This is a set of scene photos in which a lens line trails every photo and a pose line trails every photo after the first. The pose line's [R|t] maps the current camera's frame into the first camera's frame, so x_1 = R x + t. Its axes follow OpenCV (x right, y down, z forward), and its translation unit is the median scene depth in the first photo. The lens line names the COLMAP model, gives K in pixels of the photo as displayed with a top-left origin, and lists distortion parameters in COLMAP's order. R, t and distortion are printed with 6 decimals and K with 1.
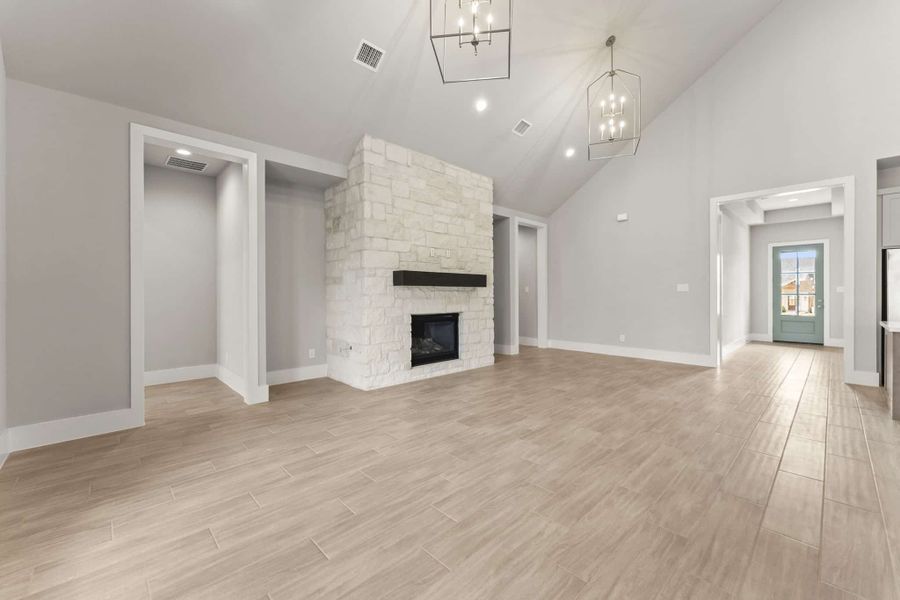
lens RADIAL K [[366.2, 0, 456.8], [0, 366.2, 295.2], [0, 0, 1]] dist [-0.000623, 0.001369]
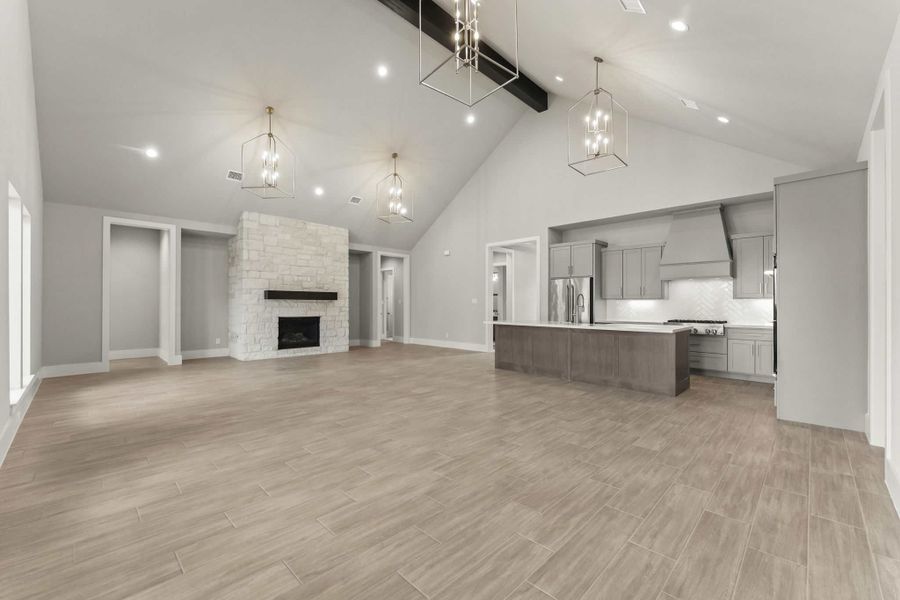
lens RADIAL K [[366.2, 0, 449.3], [0, 366.2, 303.1], [0, 0, 1]] dist [-0.000623, 0.001369]
pose [[0.999754, 0.003820, 0.021839, 0.611840], [-0.003605, 0.999945, -0.009869, 0.004648], [-0.021875, 0.009787, 0.999713, -0.661156]]
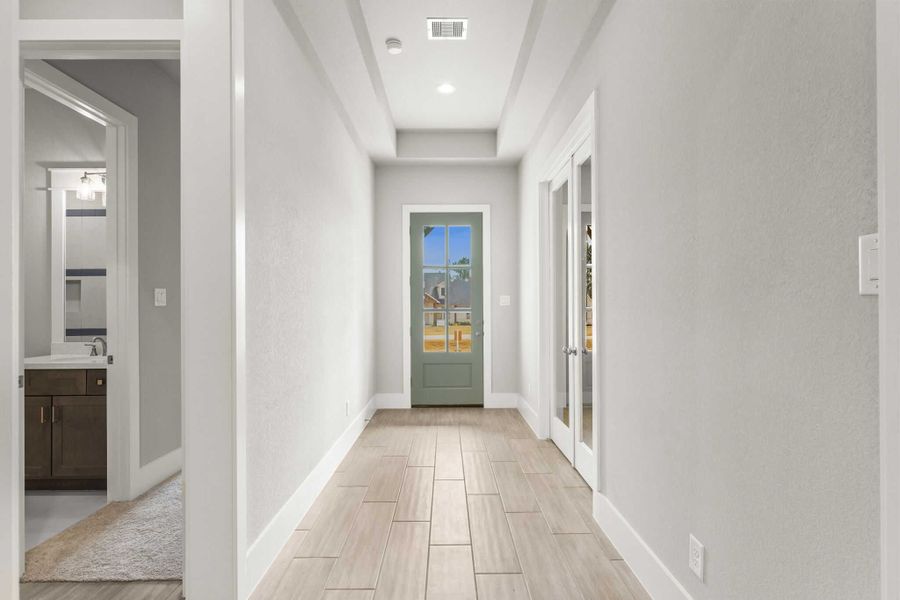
lens RADIAL K [[366.2, 0, 442.5], [0, 366.2, 308.1], [0, 0, 1]] dist [-0.000623, 0.001369]
pose [[0.683059, 0.008855, 0.730309, 0.595176], [0.005420, 0.999838, -0.017193, 0.002234], [-0.730343, 0.015702, 0.682900, 0.707155]]
